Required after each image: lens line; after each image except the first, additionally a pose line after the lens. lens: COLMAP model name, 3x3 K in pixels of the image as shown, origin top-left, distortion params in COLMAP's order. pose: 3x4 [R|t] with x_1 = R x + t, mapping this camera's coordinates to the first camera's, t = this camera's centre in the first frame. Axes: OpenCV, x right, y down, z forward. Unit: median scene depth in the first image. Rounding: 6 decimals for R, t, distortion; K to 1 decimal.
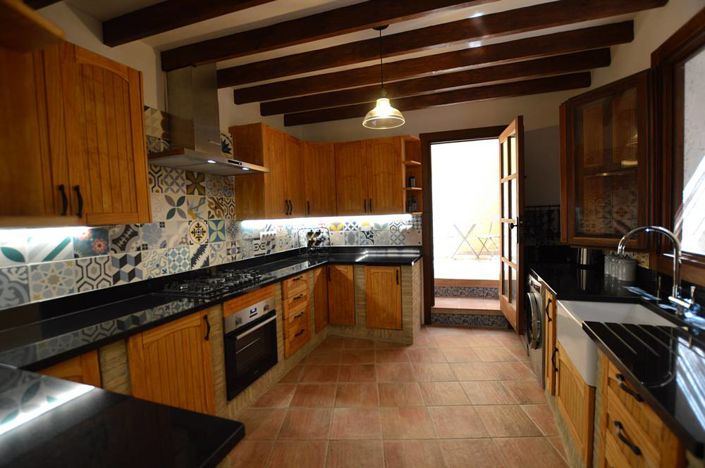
lens RADIAL K [[339.4, 0, 352.5], [0, 339.4, 234.0], [0, 0, 1]] dist [-0.000443, -0.000092]
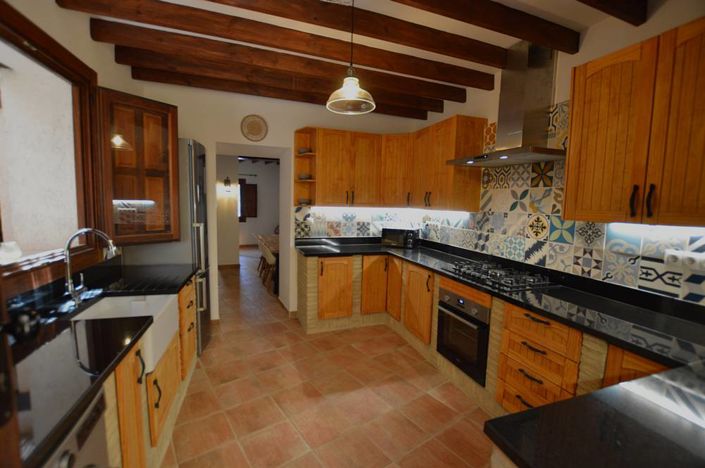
lens RADIAL K [[339.4, 0, 352.5], [0, 339.4, 234.0], [0, 0, 1]] dist [-0.000443, -0.000092]
pose [[-0.806060, 0.077371, -0.586755, 0.517681], [-0.023032, 0.986566, 0.161731, -0.127305], [0.591386, 0.143879, -0.793449, 1.459711]]
